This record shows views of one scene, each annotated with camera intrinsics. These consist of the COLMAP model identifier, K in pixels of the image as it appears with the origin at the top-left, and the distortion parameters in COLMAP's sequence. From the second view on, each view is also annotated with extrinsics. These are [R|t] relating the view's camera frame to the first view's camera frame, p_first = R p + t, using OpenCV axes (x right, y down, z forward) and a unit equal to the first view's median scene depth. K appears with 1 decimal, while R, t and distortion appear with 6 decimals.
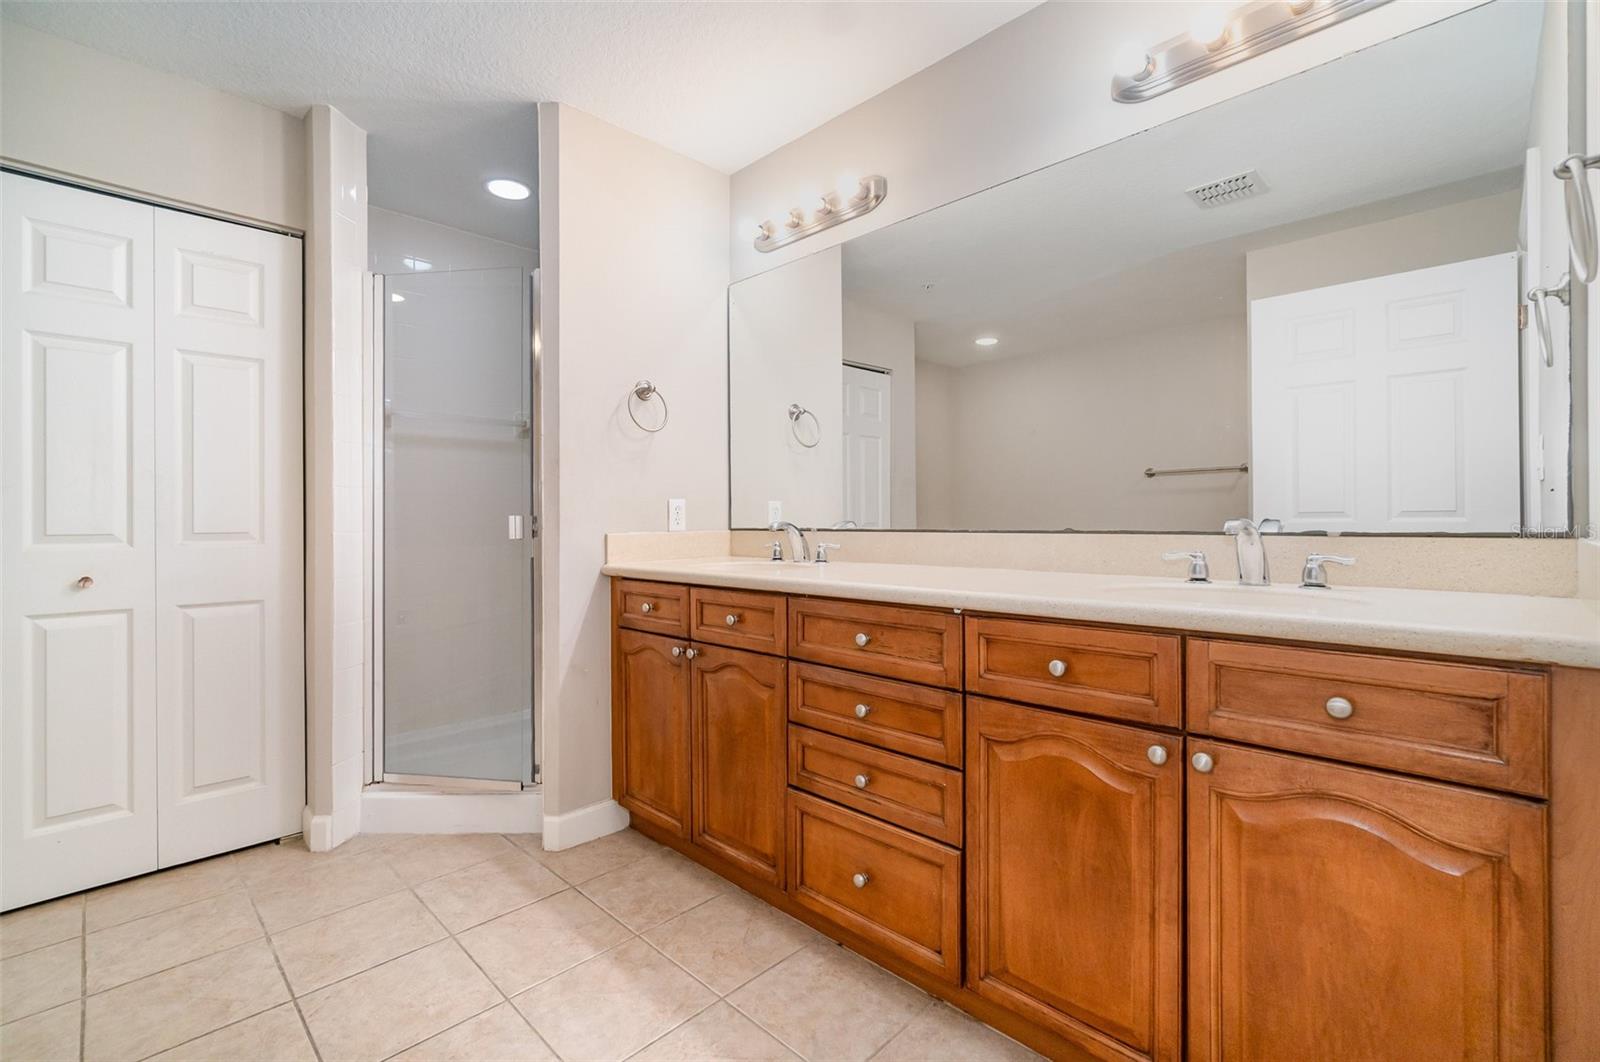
lens RADIAL K [[701.6, 0, 782.1], [0, 701.6, 528.3], [0, 0, 1]] dist [-0.002119, -0.000242]
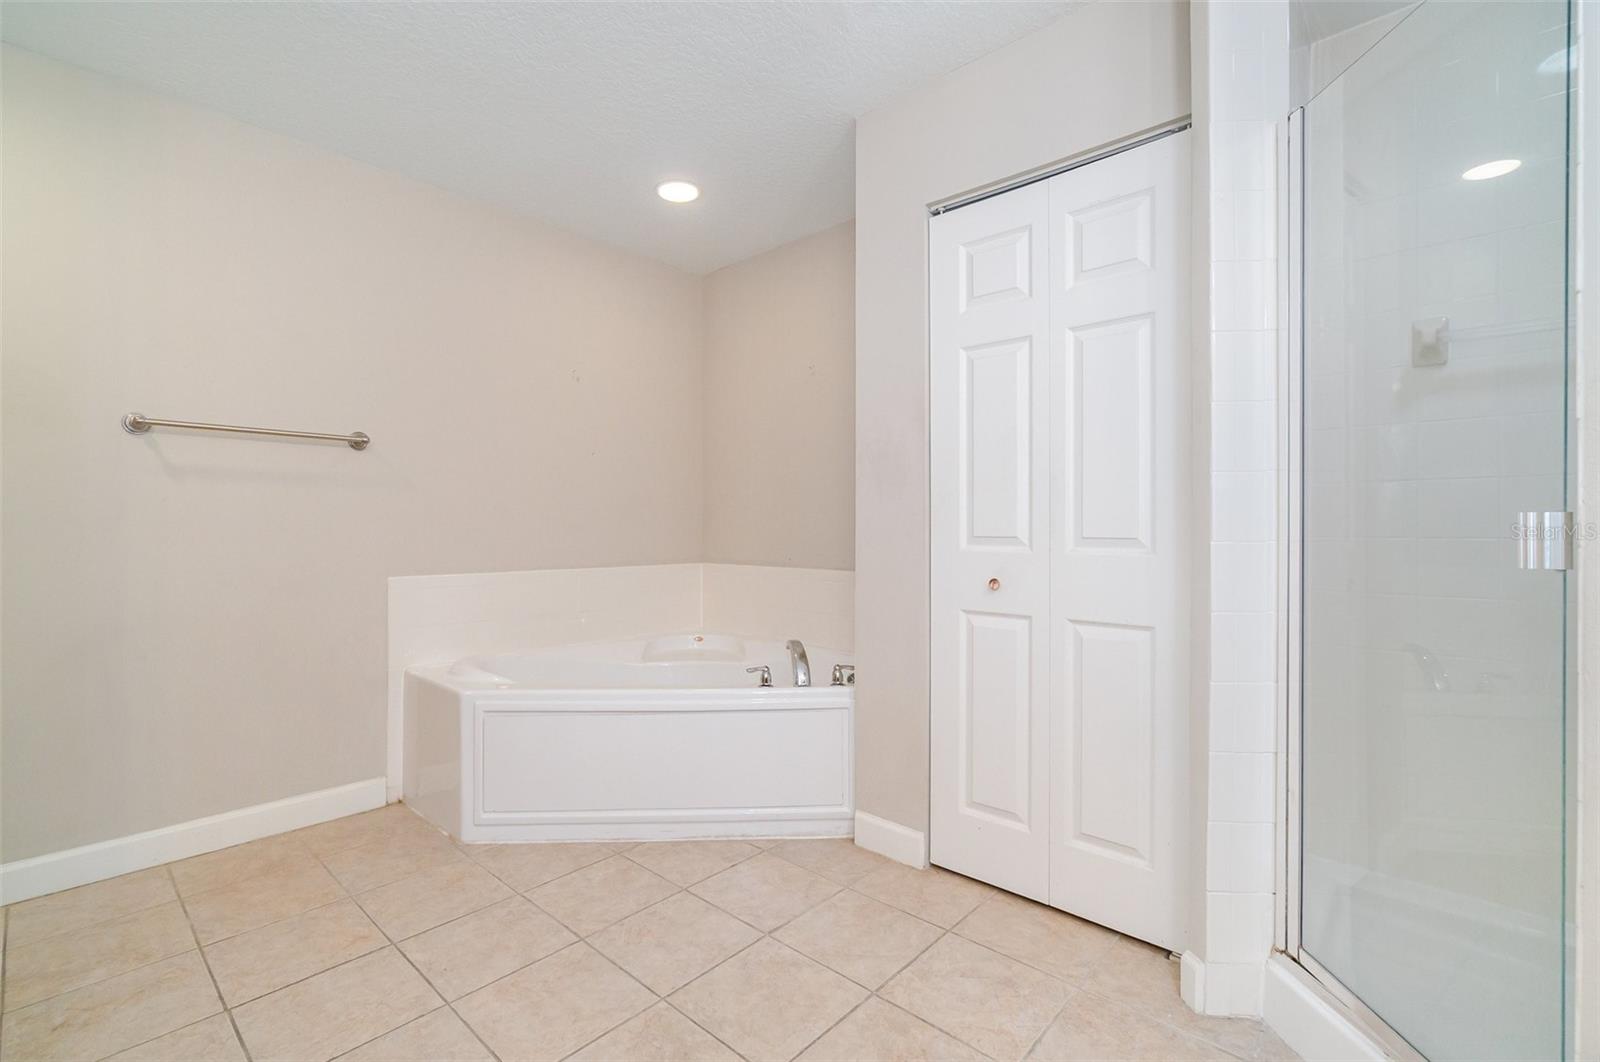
lens RADIAL K [[701.6, 0, 782.1], [0, 701.6, 528.3], [0, 0, 1]] dist [-0.002119, -0.000242]
pose [[0.040710, 0.007062, -0.999146, 0.004670], [-0.012676, 0.999898, 0.006551, -0.005383], [0.999091, 0.012399, 0.040795, 0.598068]]
